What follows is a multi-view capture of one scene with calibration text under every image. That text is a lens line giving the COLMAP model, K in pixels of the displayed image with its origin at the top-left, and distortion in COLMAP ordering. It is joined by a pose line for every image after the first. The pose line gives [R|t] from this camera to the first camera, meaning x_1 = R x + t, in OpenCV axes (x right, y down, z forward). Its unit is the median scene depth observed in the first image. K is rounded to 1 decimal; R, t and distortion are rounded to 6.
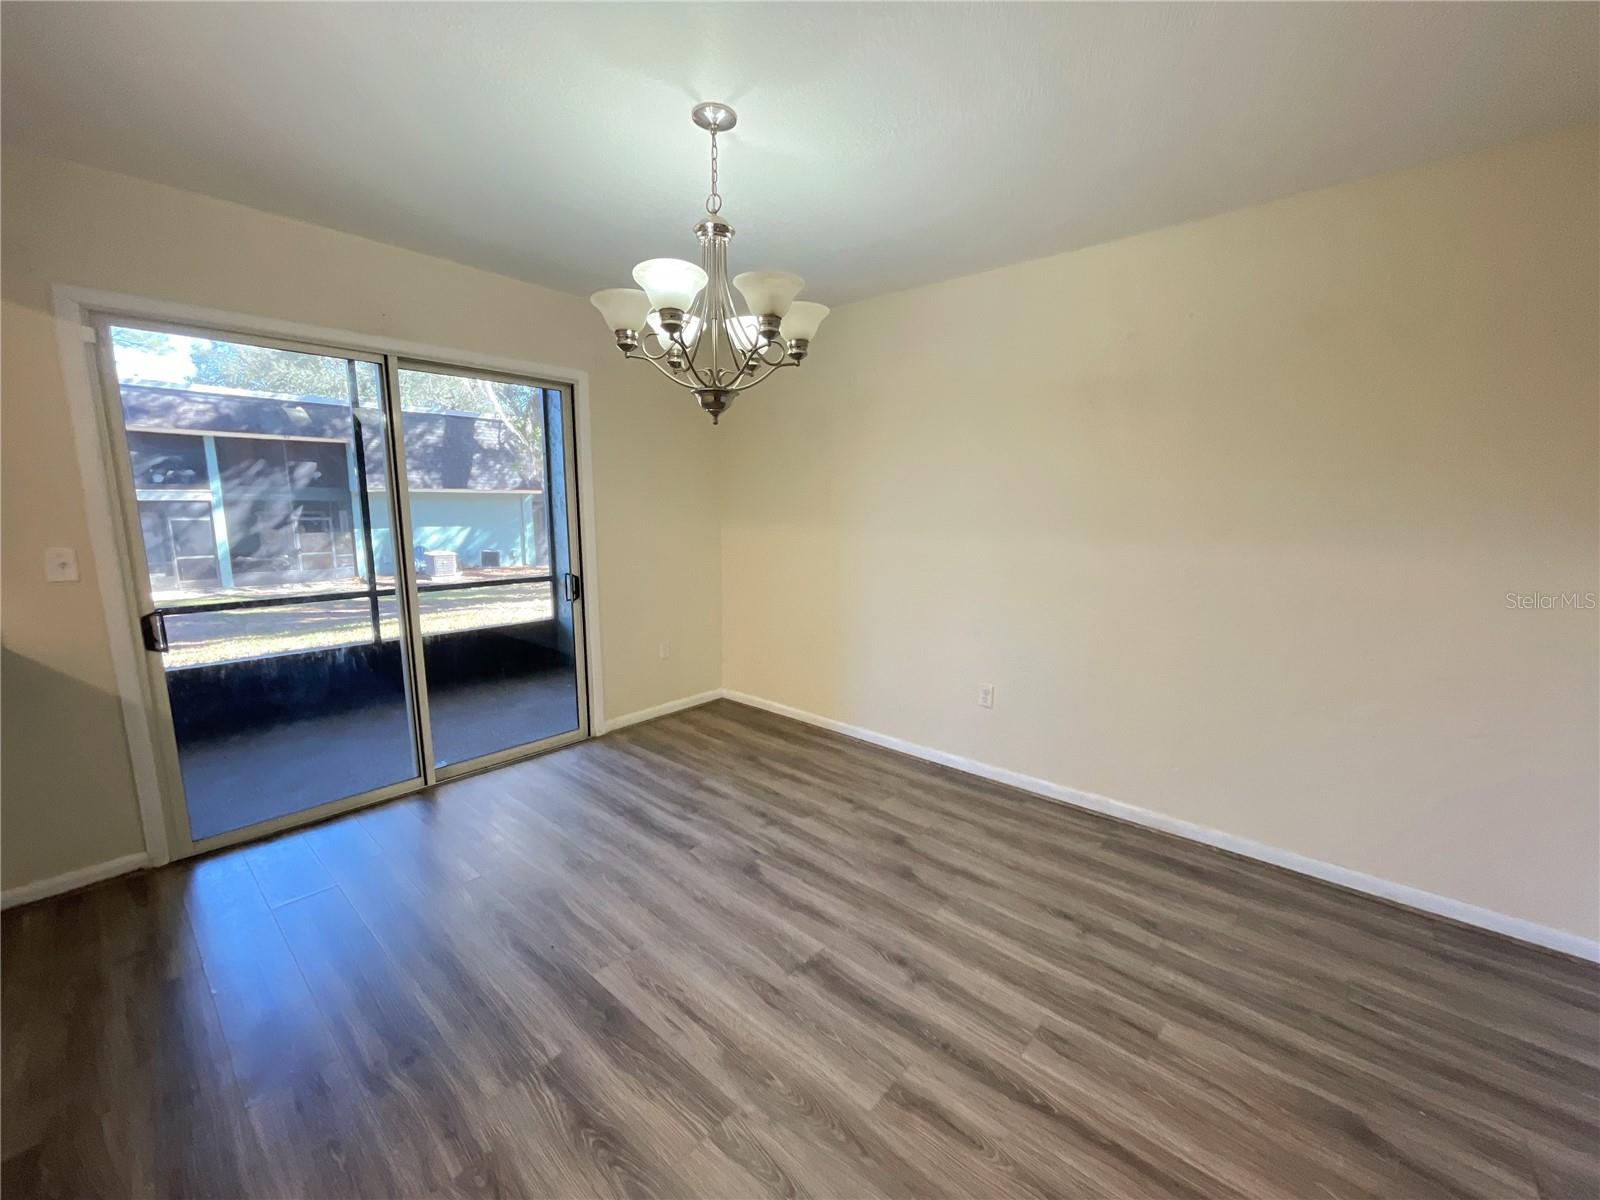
lens RADIAL K [[649.2, 0, 792.6], [0, 649.2, 606.7], [0, 0, 1]] dist [-0.002876, 0.002339]
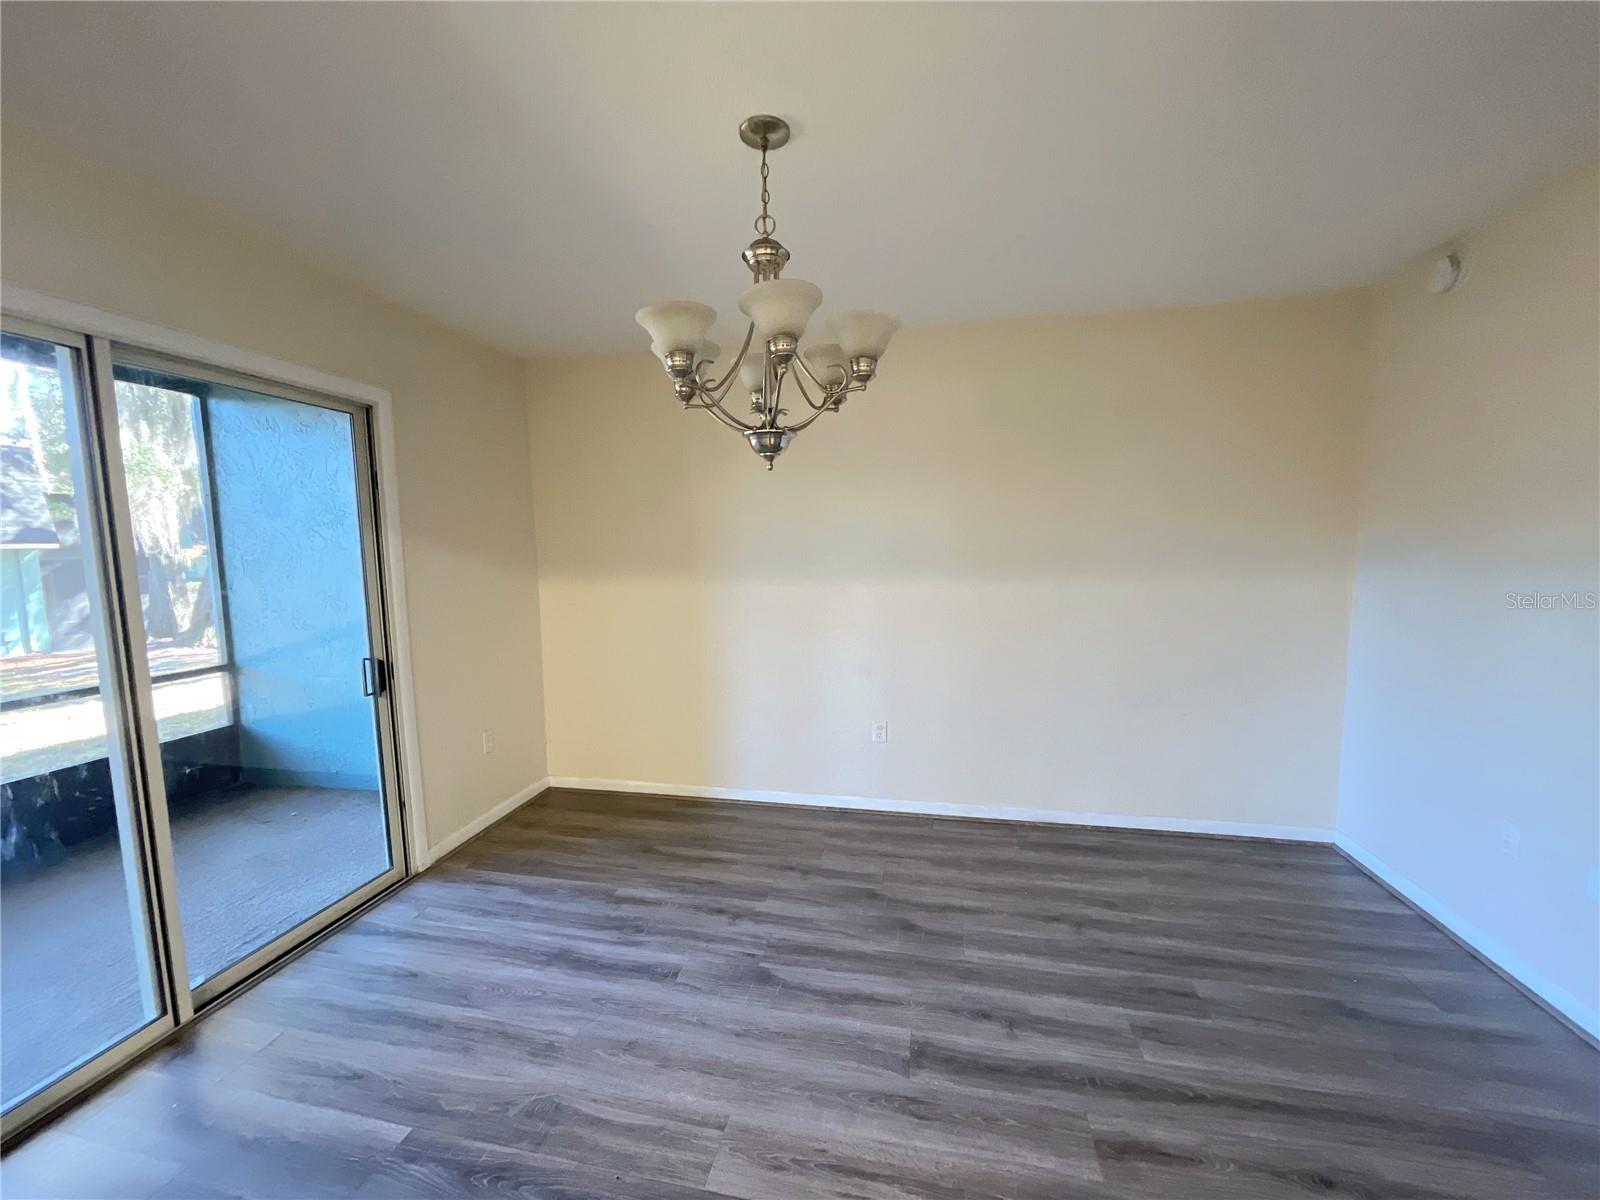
lens RADIAL K [[649.2, 0, 792.0], [0, 649.2, 606.7], [0, 0, 1]] dist [-0.002876, 0.002339]
pose [[0.870469, -0.069381, 0.487310, -0.425764], [0.101277, 0.994079, -0.039377, -0.048067], [-0.481692, 0.083629, 0.872341, 0.189694]]
